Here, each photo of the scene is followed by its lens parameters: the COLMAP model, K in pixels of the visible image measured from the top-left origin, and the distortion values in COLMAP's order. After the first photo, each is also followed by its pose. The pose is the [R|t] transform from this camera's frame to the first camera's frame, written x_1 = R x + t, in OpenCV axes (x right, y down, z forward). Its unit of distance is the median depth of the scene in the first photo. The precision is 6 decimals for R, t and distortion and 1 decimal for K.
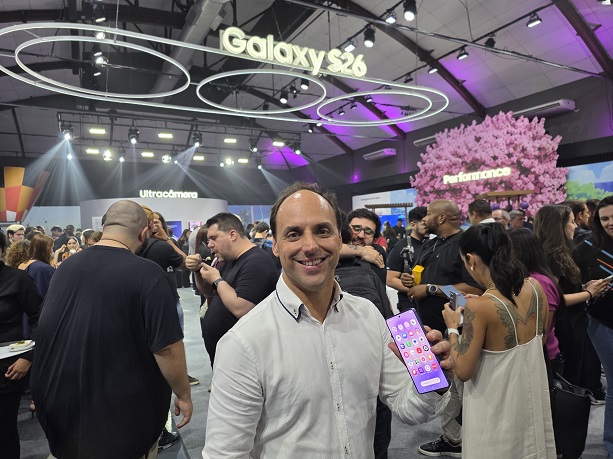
lens RADIAL K [[414.8, 0, 306.5], [0, 414.8, 229.5], [0, 0, 1]] dist [0.044175, -0.007905]
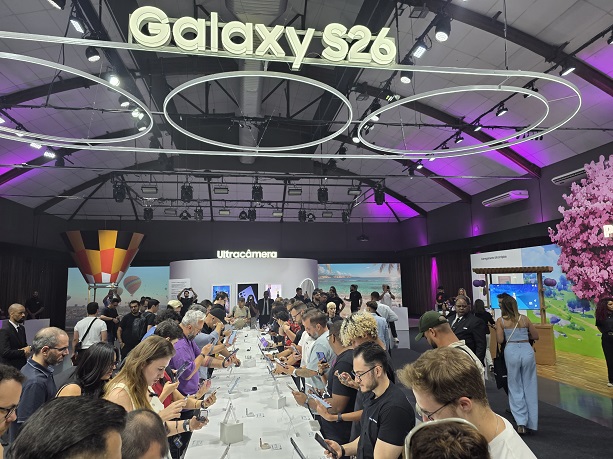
lens RADIAL K [[414.8, 0, 306.5], [0, 414.8, 229.5], [0, 0, 1]] dist [0.044175, -0.007905]
pose [[0.945749, -0.027316, -0.323748, 0.116255], [-0.014002, 0.992107, -0.124613, -0.037097], [0.324596, 0.122385, 0.937901, 0.253634]]
